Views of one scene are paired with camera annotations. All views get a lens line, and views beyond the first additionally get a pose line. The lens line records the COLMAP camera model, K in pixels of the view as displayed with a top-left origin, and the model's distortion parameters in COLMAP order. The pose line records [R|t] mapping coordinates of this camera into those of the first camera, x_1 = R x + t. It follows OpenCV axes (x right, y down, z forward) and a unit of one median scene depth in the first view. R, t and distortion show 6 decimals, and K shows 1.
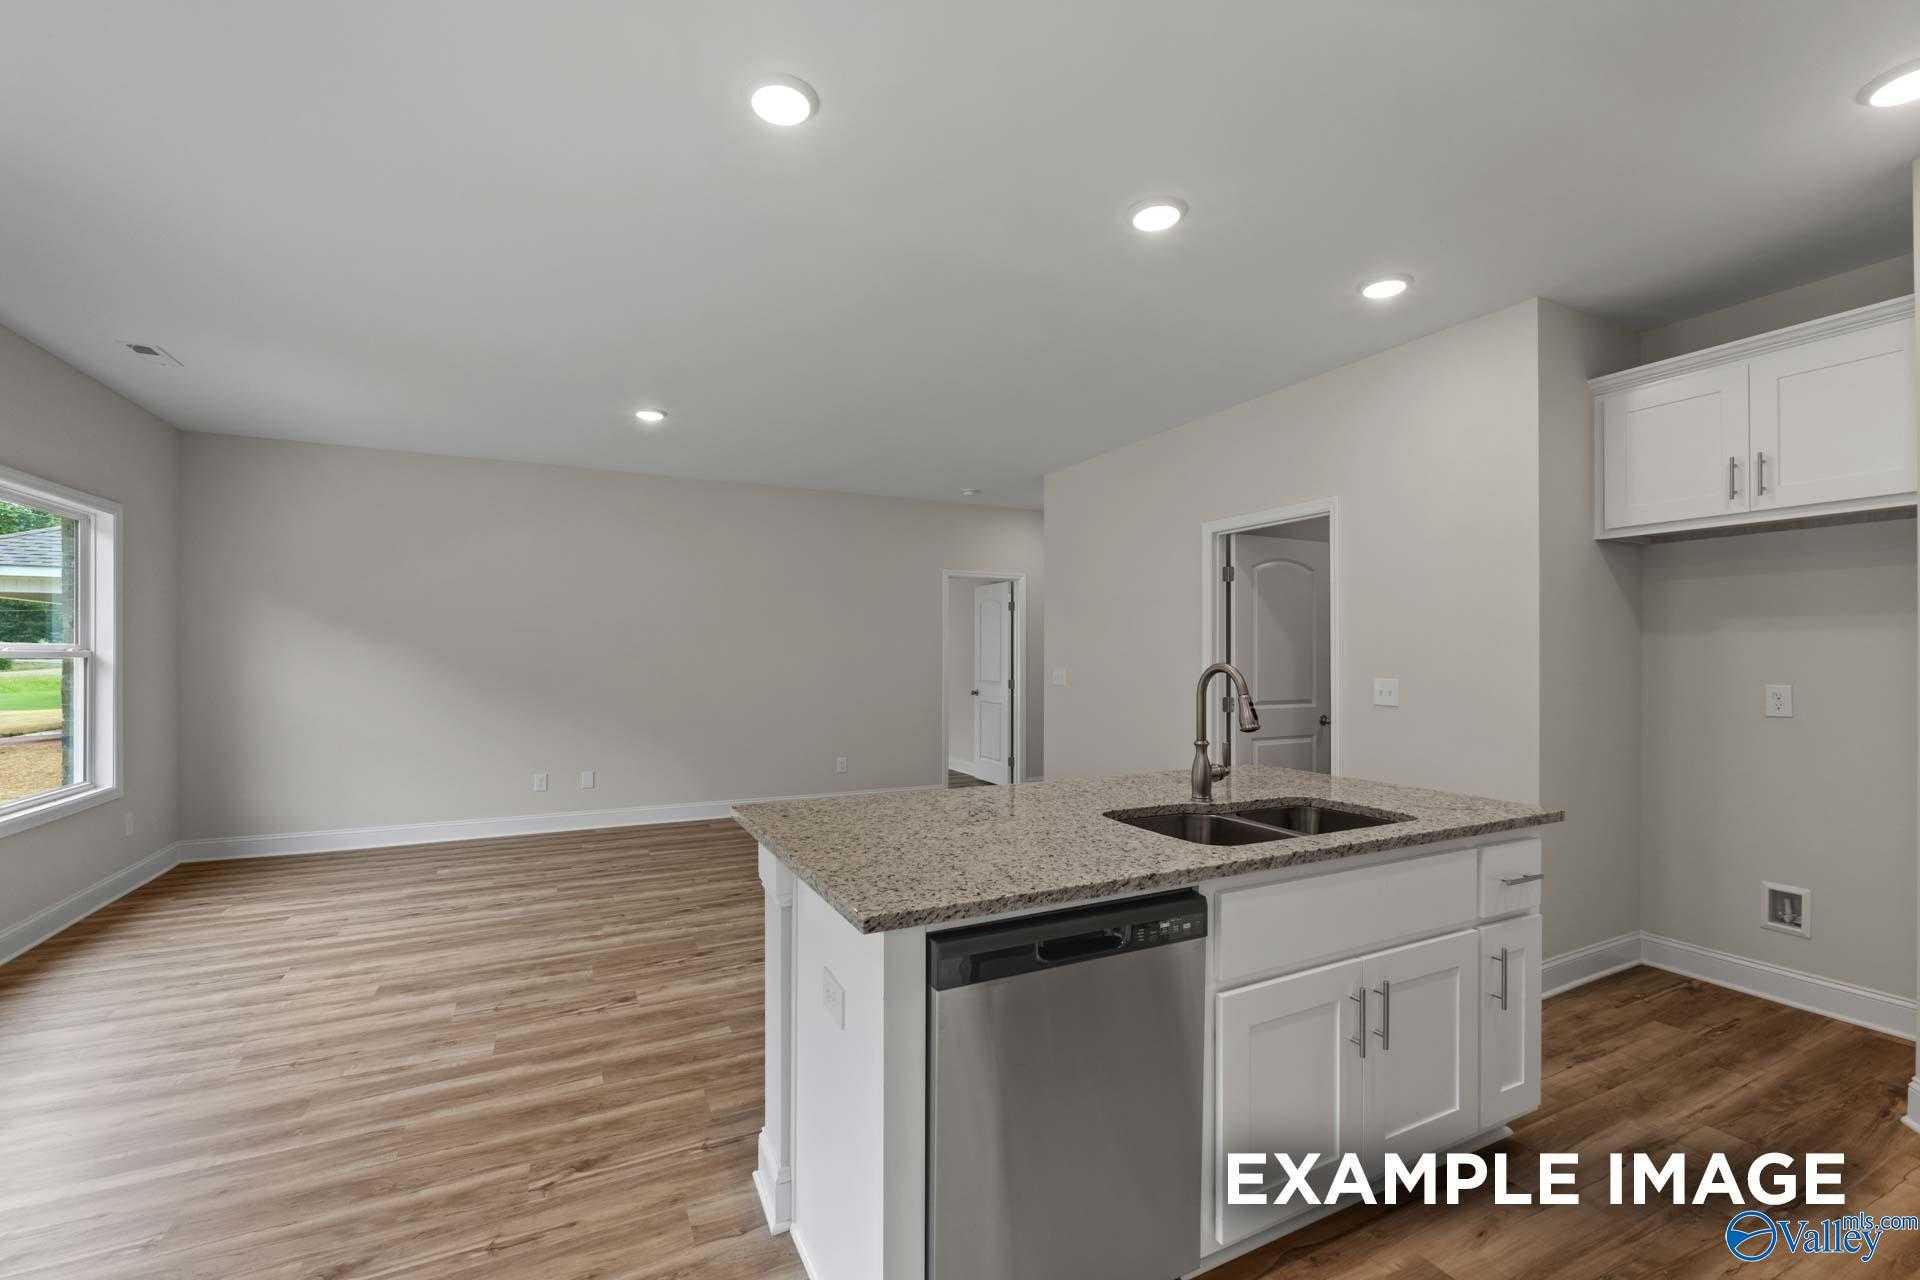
lens RADIAL K [[819.9, 0, 970.3], [0, 819.9, 648.2], [0, 0, 1]] dist [-0.008851, -0.001095]
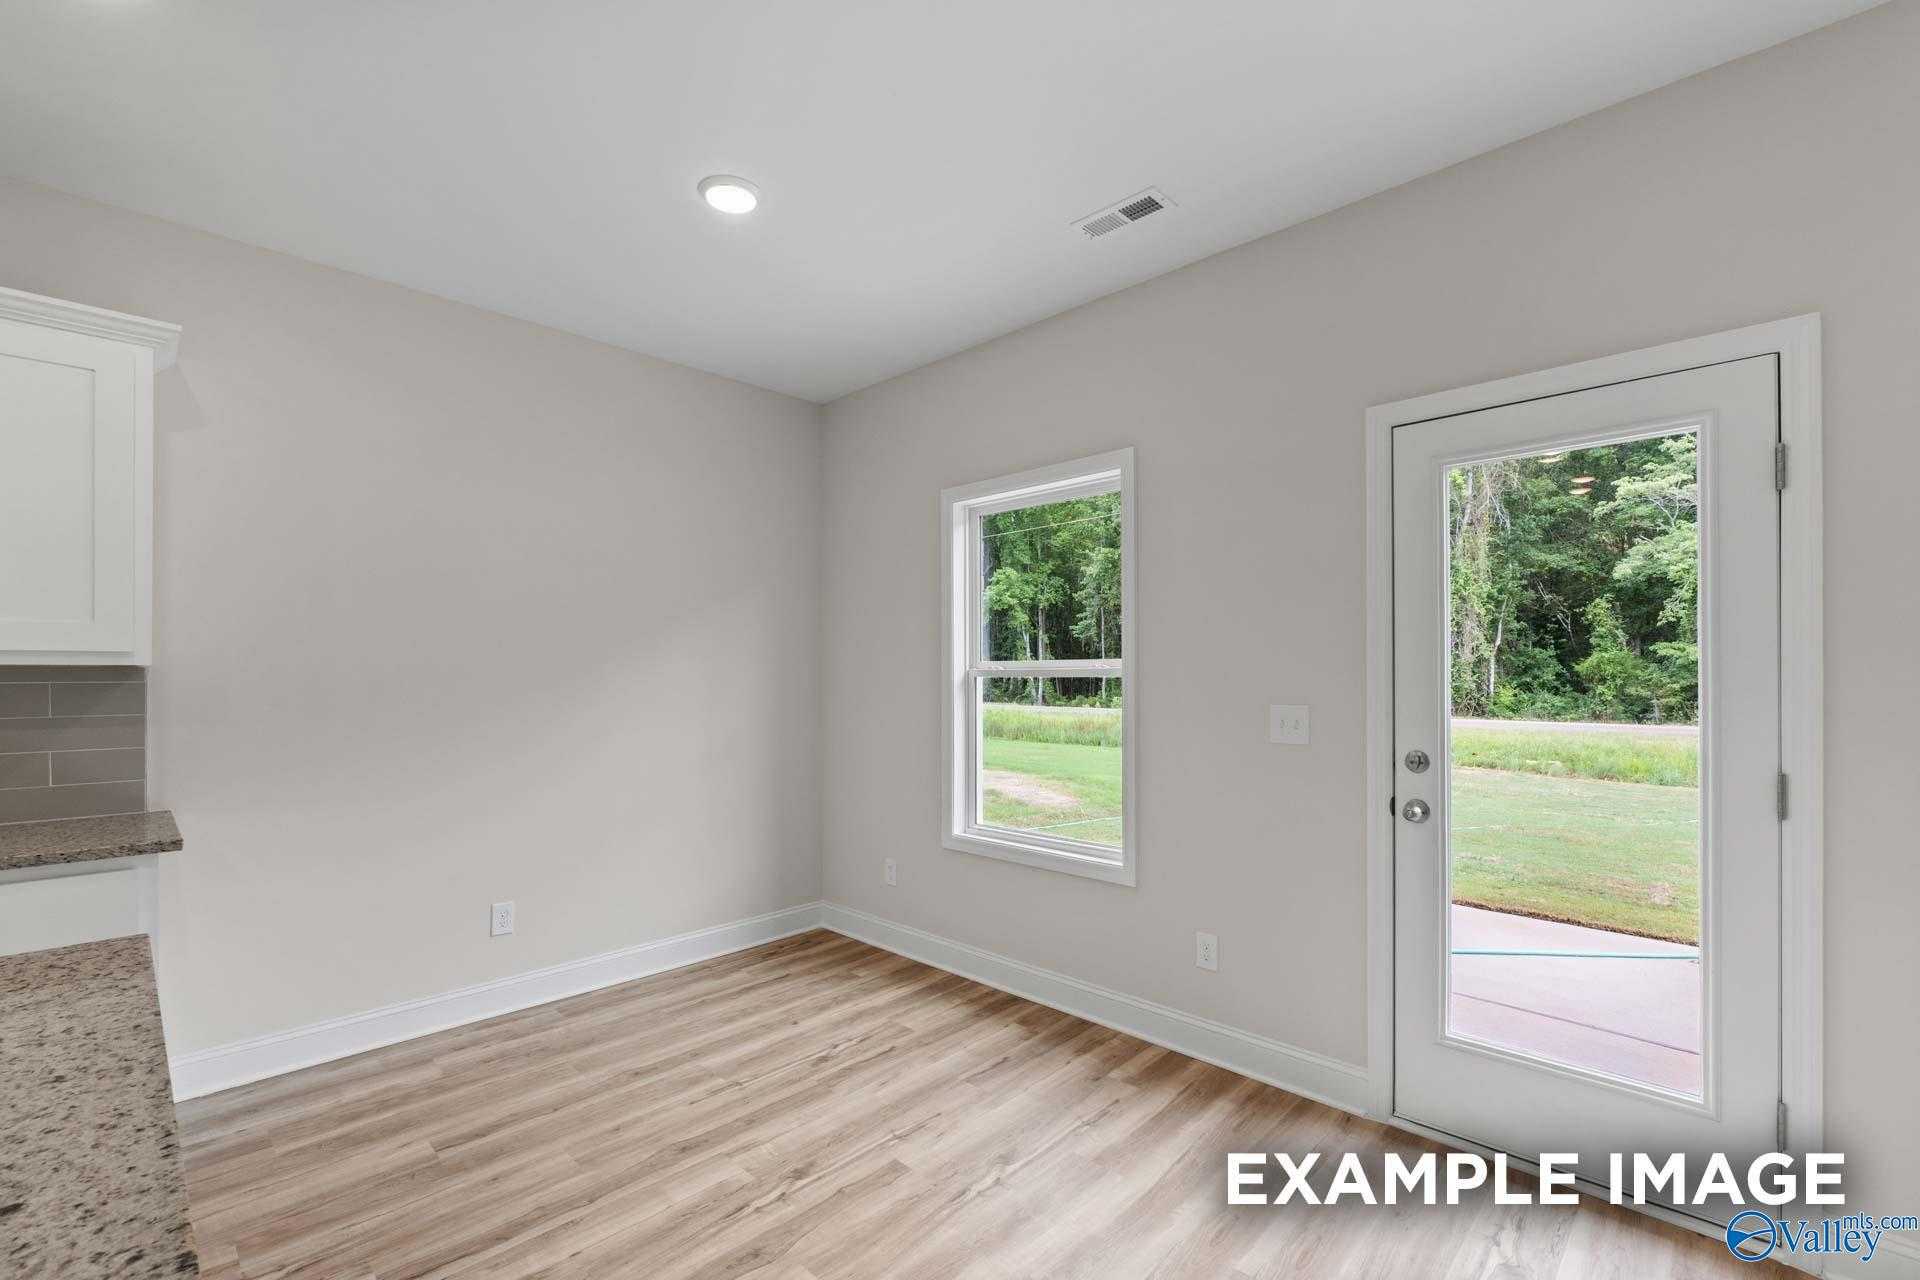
lens RADIAL K [[819.9, 0, 958.2], [0, 819.9, 677.0], [0, 0, 1]] dist [-0.008851, -0.001095]
pose [[-0.946189, 0.001134, -0.323614, -0.327309], [0.002065, 0.999995, -0.002532, 0.007666], [0.323609, -0.003065, -0.946186, 0.988119]]
